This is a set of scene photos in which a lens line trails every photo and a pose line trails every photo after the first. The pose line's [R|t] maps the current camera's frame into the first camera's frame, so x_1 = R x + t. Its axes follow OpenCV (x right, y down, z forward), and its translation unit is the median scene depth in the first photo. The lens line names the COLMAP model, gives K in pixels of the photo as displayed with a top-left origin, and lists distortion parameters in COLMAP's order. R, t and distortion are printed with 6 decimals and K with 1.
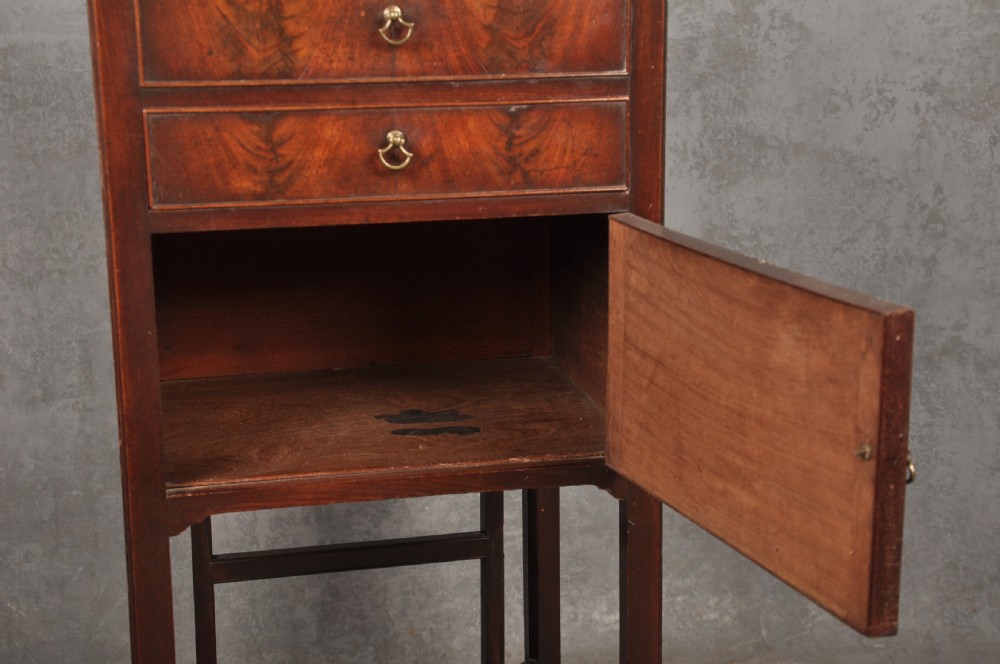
lens RADIAL K [[1677.6, 0, 507.9], [0, 1677.6, 334.9], [0, 0, 1]] dist [0.205568, 0.258813]
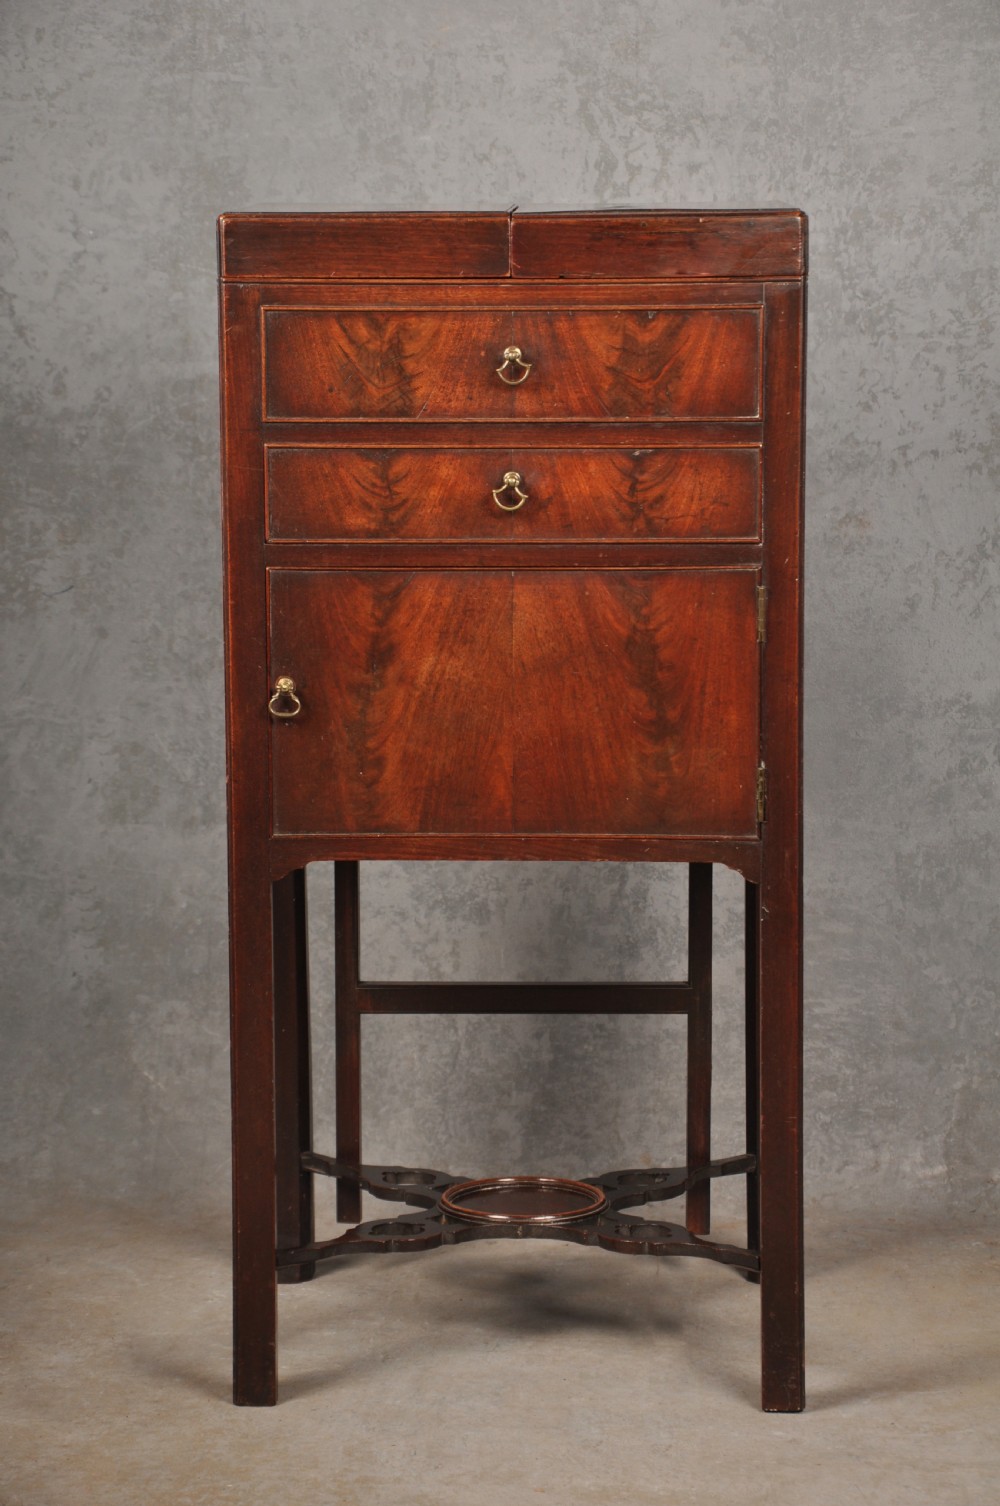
lens RADIAL K [[4342.8, 0, 507.3], [0, 4342.8, 739.1], [0, 0, 1]] dist [0.537108, 1.101141]
pose [[0.967736, 0.043711, -0.248147, 0.557648], [-0.064346, 0.995055, -0.075662, 0.221770], [0.243613, 0.089188, 0.965763, -1.407812]]
